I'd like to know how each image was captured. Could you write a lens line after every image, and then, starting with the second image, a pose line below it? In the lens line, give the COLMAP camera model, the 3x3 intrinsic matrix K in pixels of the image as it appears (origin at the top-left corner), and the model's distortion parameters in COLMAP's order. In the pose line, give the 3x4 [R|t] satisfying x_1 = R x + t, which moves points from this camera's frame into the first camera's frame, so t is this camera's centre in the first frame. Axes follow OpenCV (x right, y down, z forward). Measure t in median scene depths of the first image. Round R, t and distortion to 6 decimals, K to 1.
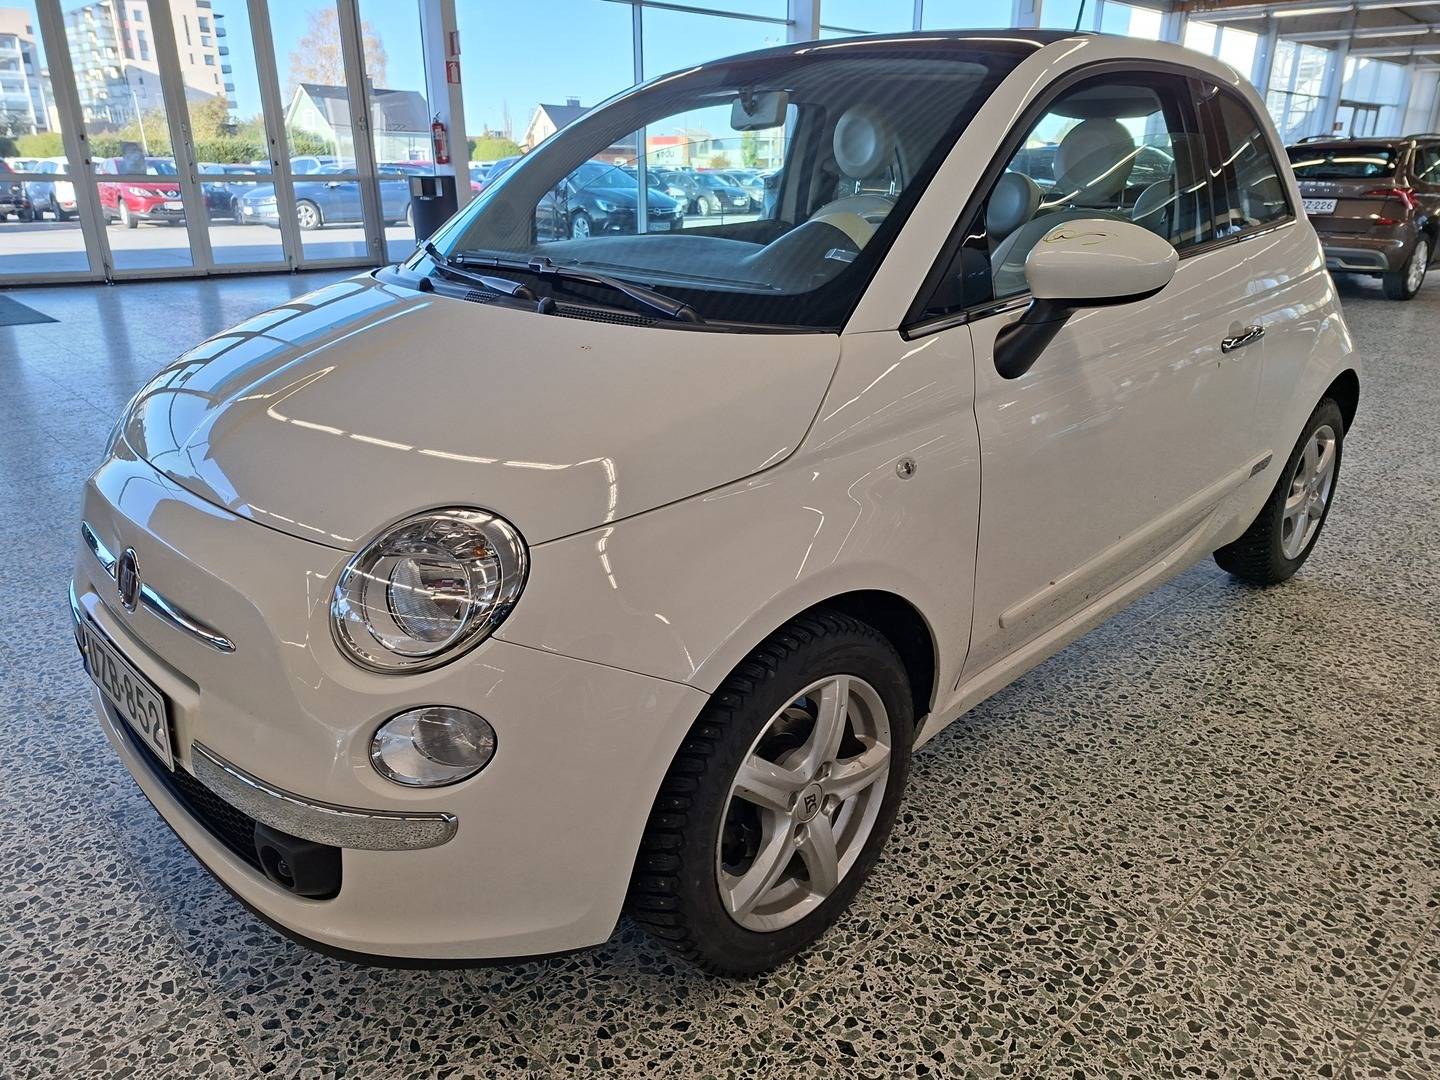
lens RADIAL K [[986.6, 0, 720.7], [0, 986.6, 538.6], [0, 0, 1]] dist [0.001483, 0.001002]
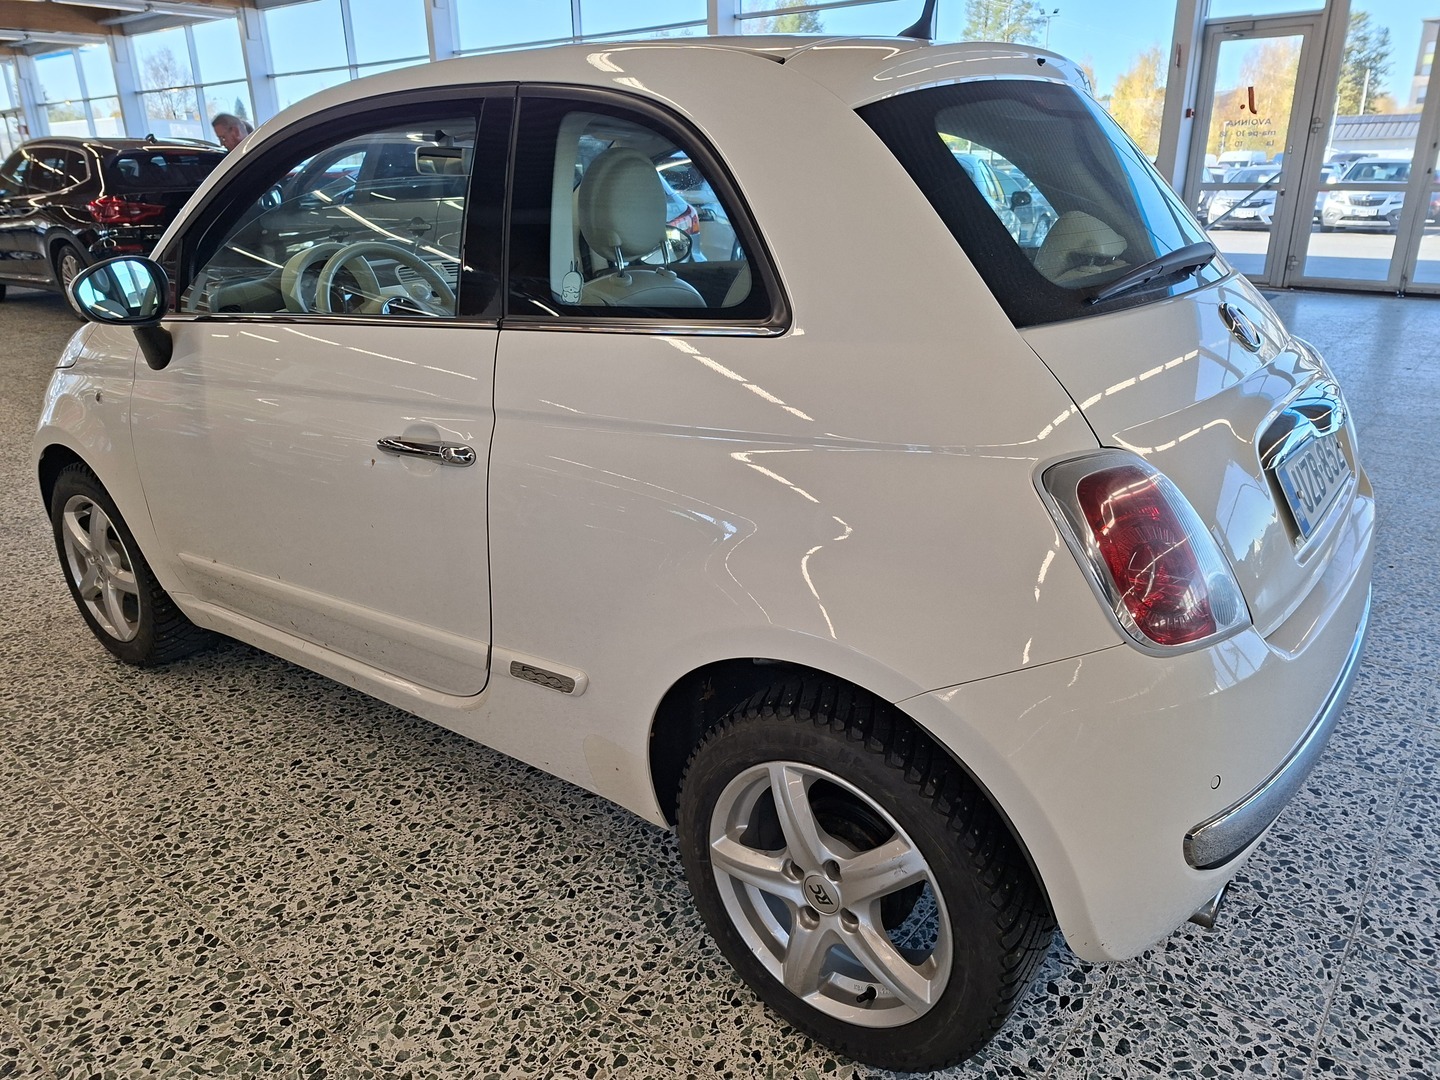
lens RADIAL K [[986.6, 0, 719.7], [0, 986.6, 540.2], [0, 0, 1]] dist [0.001483, 0.001002]
pose [[0.171448, 0.324868, -0.930090, 1.676040], [-0.325418, 0.909754, 0.257779, -0.520739], [0.929897, 0.258472, 0.261693, 1.367511]]
